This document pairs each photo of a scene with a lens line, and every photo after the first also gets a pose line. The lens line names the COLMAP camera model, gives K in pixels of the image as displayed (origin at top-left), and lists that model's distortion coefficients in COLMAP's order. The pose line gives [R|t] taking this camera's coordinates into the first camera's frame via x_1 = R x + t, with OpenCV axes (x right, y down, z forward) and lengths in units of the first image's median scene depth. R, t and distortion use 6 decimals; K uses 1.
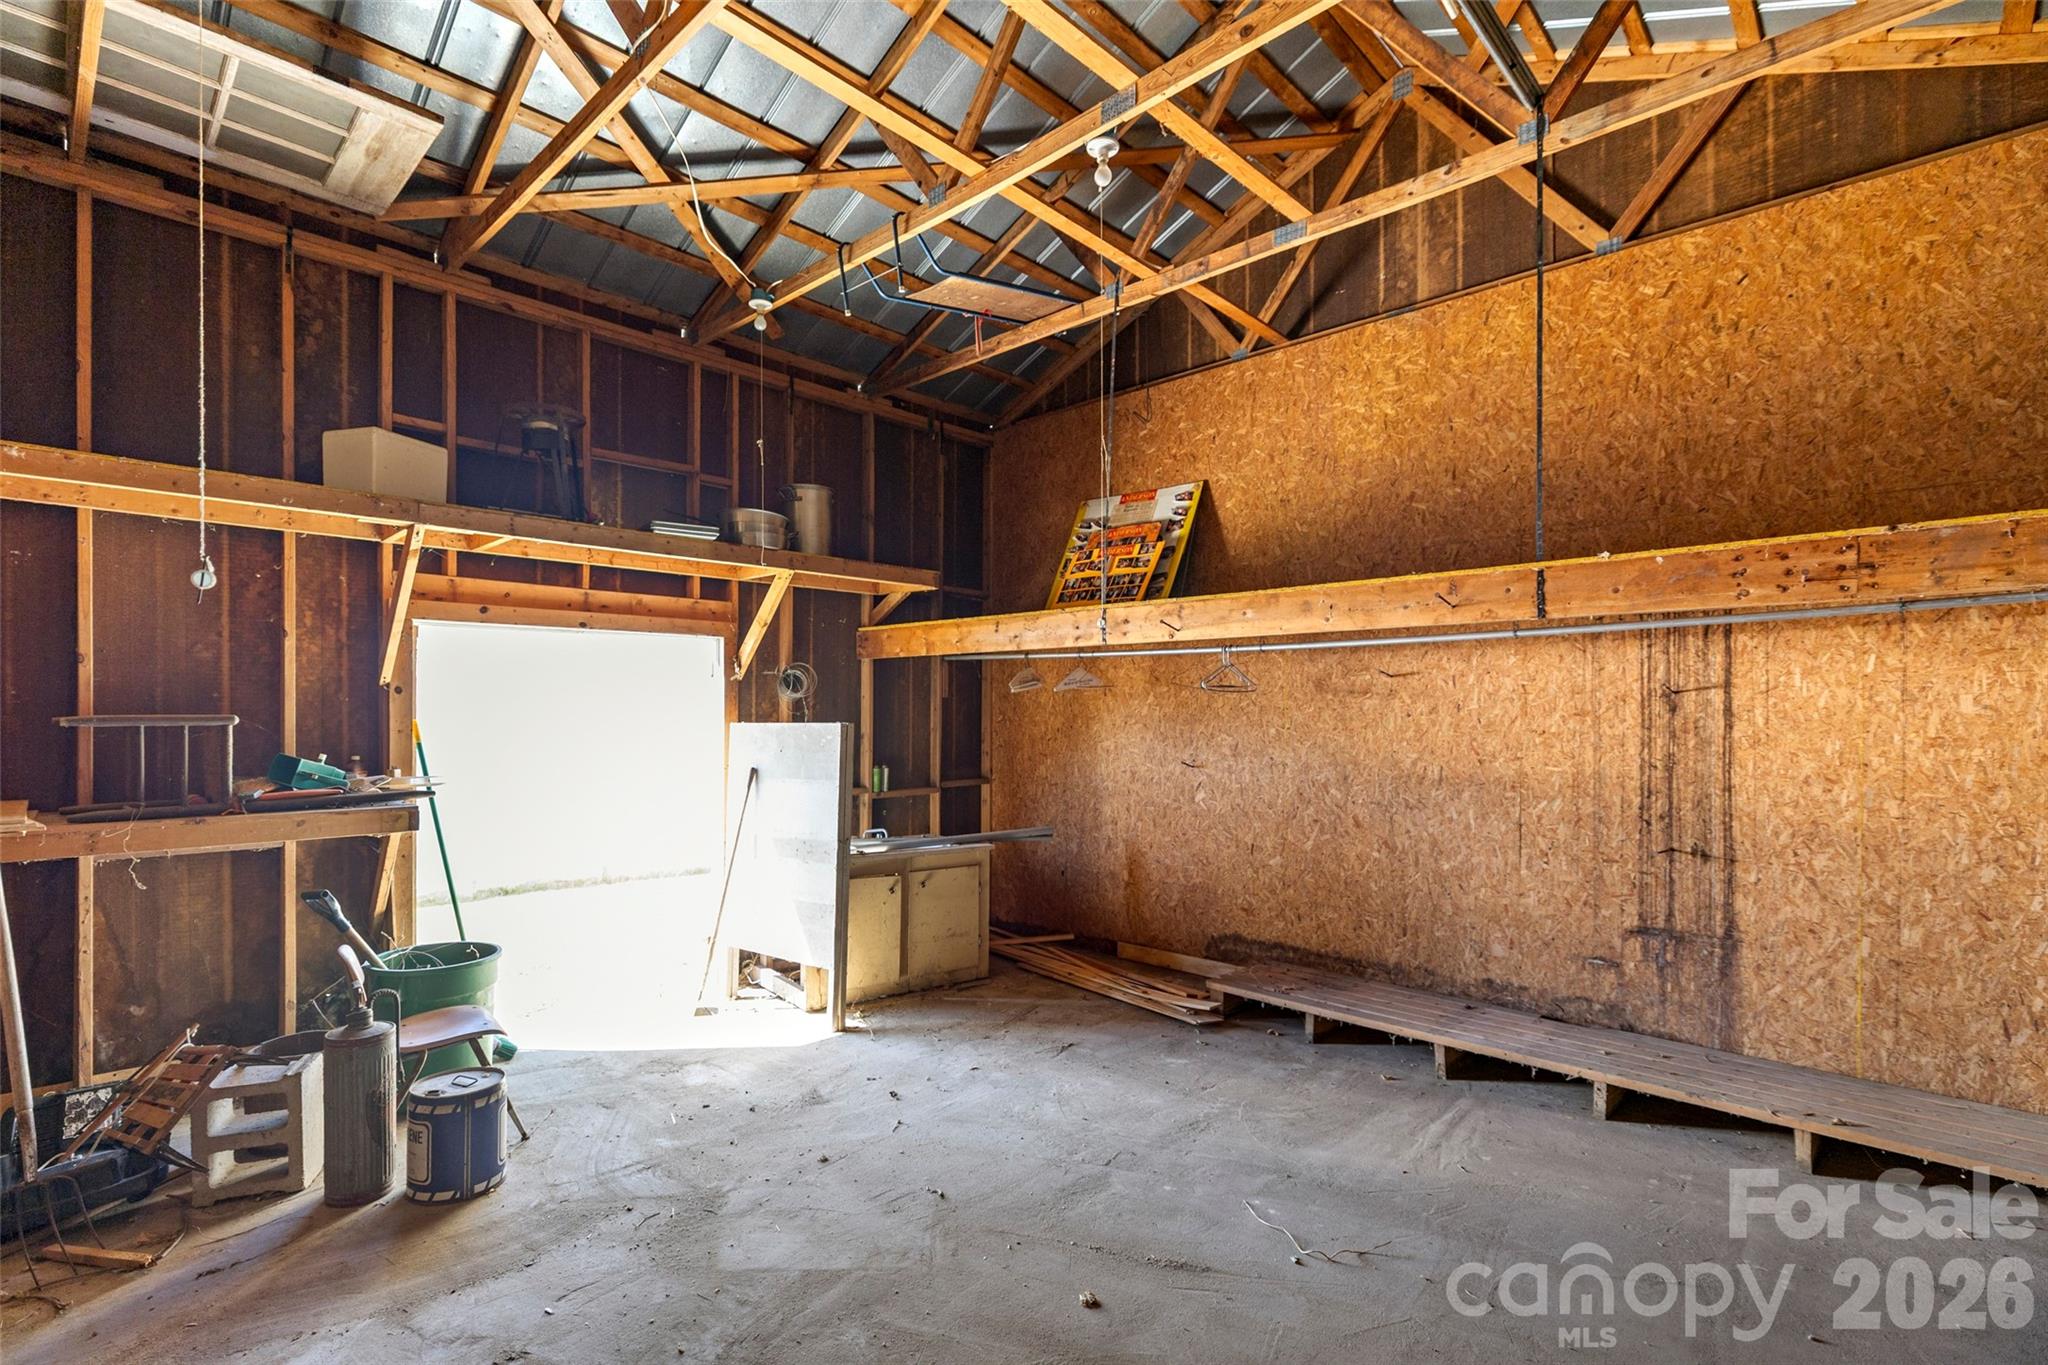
lens RADIAL K [[942.6, 0, 1014.7], [0, 942.6, 735.2], [0, 0, 1]] dist [0.000310, -0.000055]
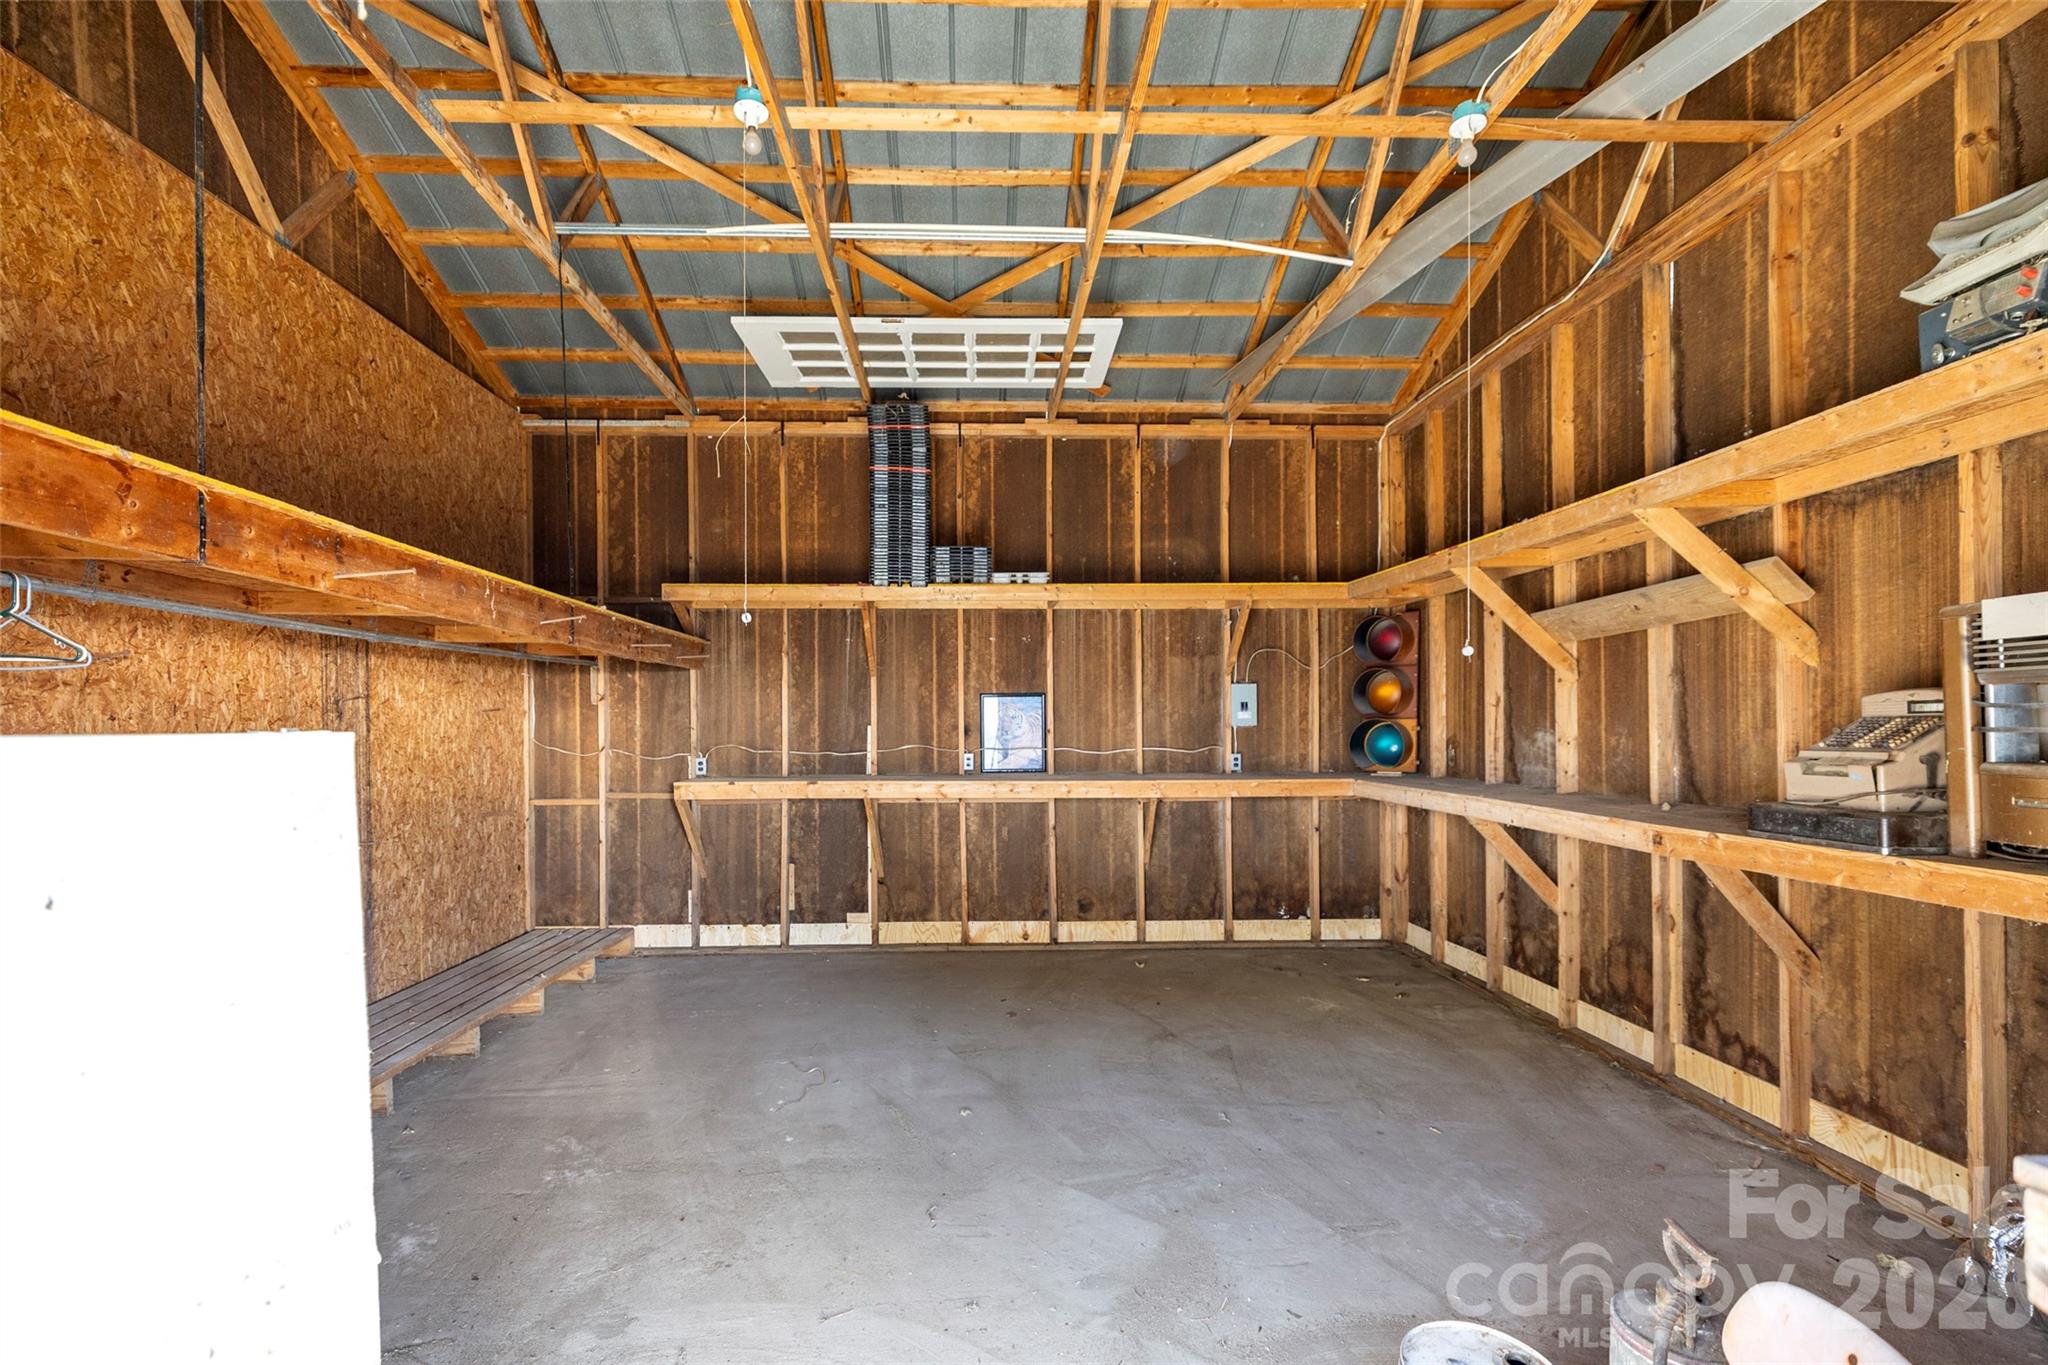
lens RADIAL K [[881.5, 0, 999.5], [0, 881.5, 720.5], [0, 0, 1]] dist [0.003189, 0.000258]
pose [[-0.709064, -0.001258, 0.705143, -0.606997], [0.003190, 0.999982, 0.004992, -0.025687], [-0.705137, 0.005789, -0.709047, 1.249956]]
